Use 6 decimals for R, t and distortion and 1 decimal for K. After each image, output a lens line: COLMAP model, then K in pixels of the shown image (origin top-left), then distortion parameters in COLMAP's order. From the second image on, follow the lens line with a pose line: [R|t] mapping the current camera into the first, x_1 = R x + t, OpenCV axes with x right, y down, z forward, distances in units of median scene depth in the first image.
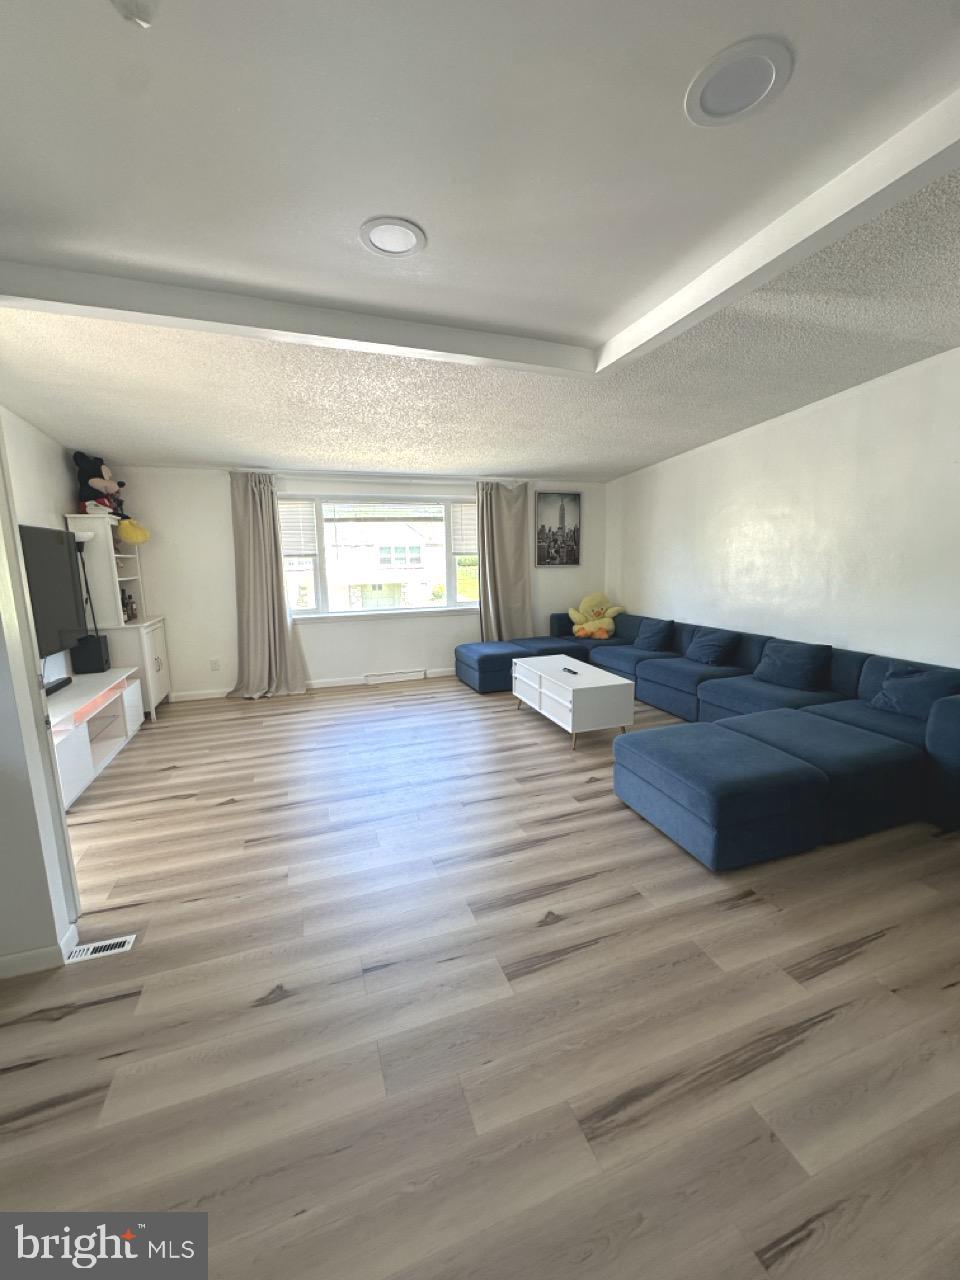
lens RADIAL K [[512.1, 0, 481.2], [0, 512.1, 642.9], [0, 0, 1]] dist [-0.002369, -0.000370]
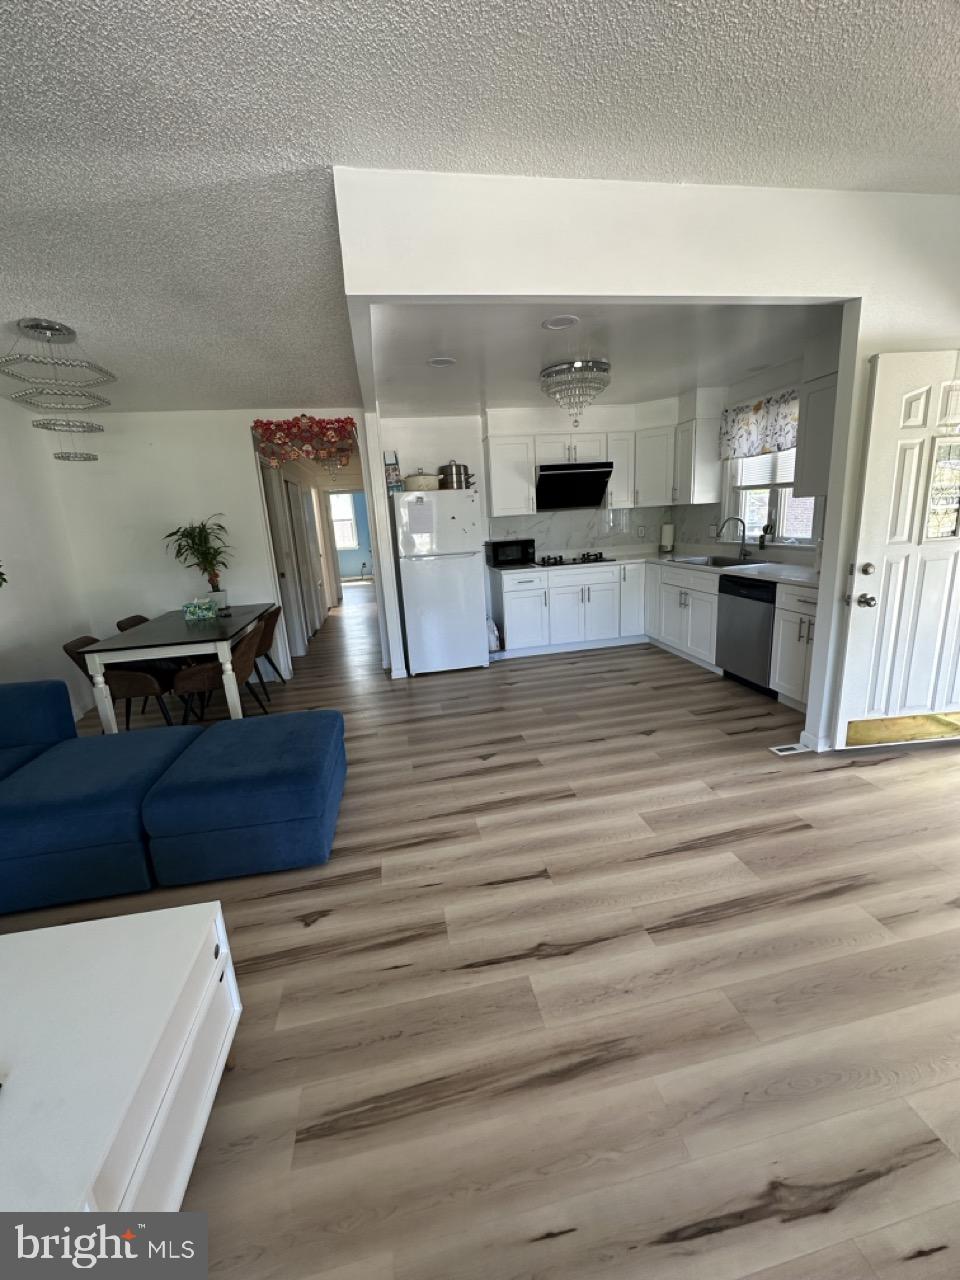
lens RADIAL K [[512.1, 0, 481.7], [0, 512.1, 637.1], [0, 0, 1]] dist [-0.002369, -0.000370]
pose [[-0.984941, 0.036229, 0.169051, -0.066558], [0.099471, 0.918500, 0.382706, -0.201533], [-0.141408, 0.393759, -0.908272, 1.306909]]
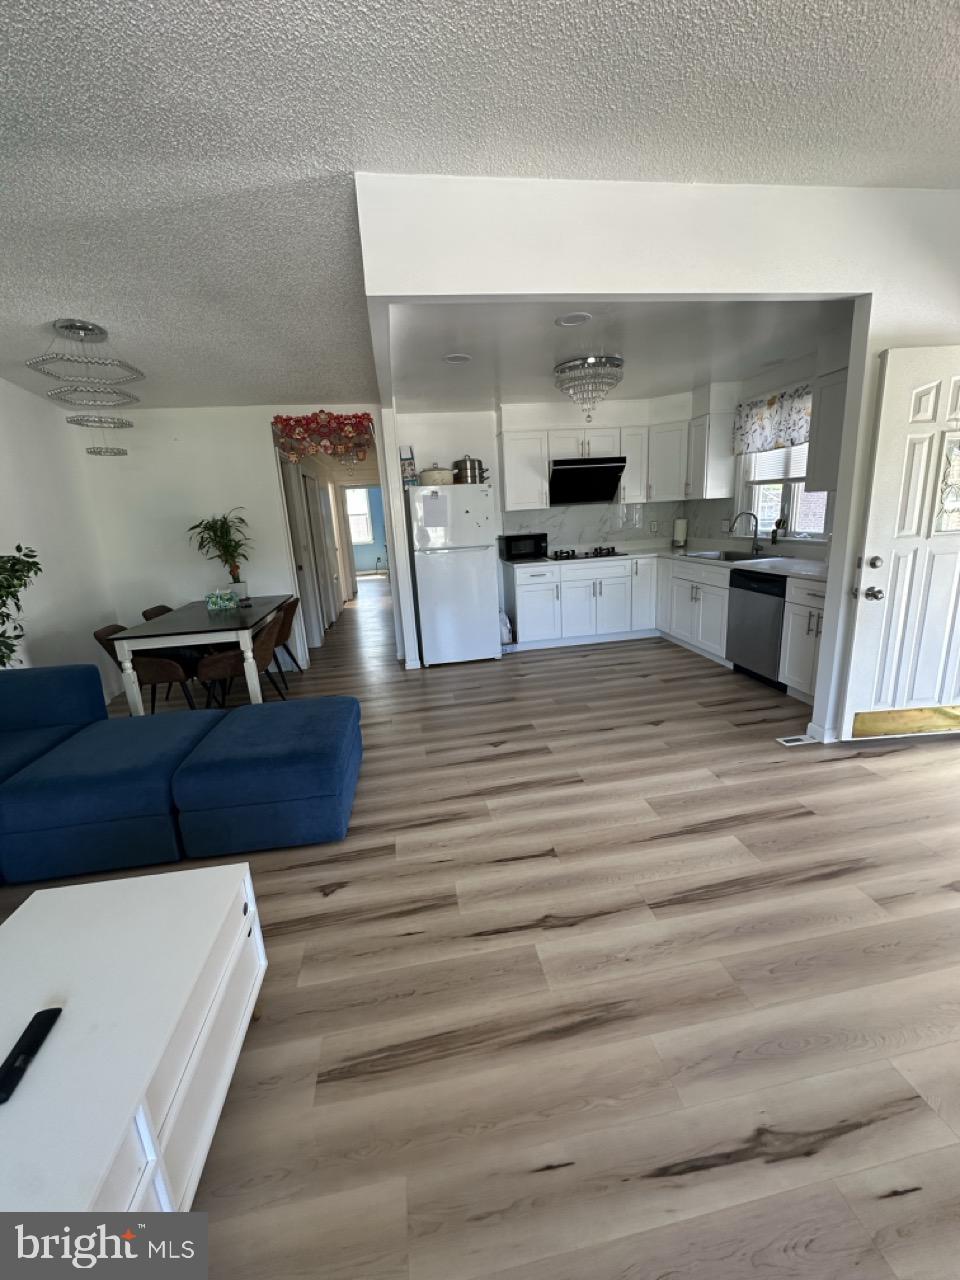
lens RADIAL K [[512.1, 0, 481.4], [0, 512.1, 637.1], [0, 0, 1]] dist [-0.002369, -0.000370]
pose [[-0.980466, 0.026074, 0.194951, -0.071979], [0.101433, 0.916233, 0.387594, -0.201779], [-0.168514, 0.399797, -0.900980, 1.332270]]
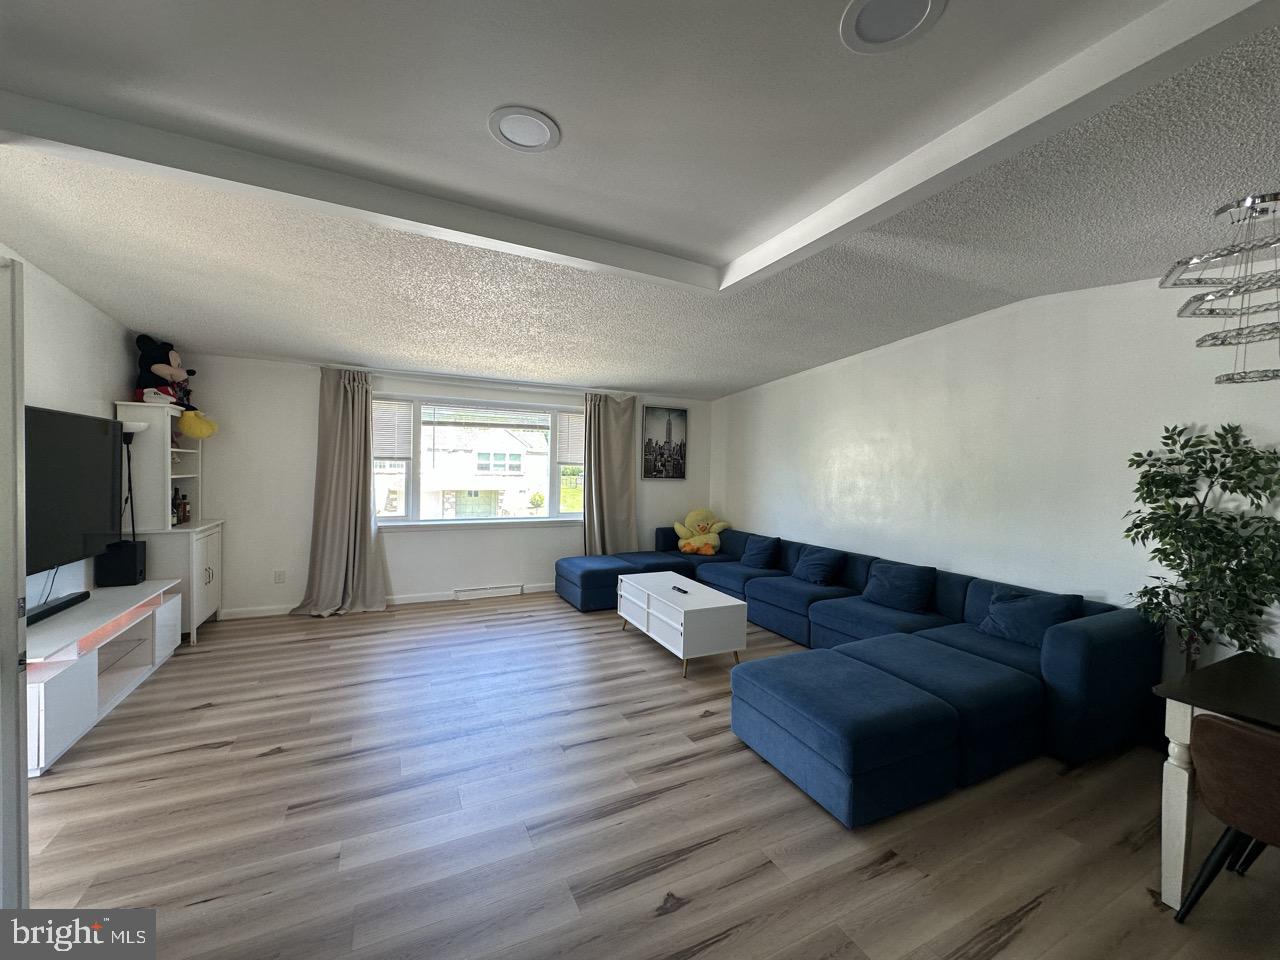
lens RADIAL K [[512.1, 0, 640.8], [0, 512.1, 480.1], [0, 0, 1]] dist [-0.002369, -0.000370]
pose [[0.992558, 0.035981, 0.116333, -0.019621], [-0.019037, 0.989452, -0.143605, -0.010714], [-0.120273, 0.140322, 0.982774, 0.058811]]
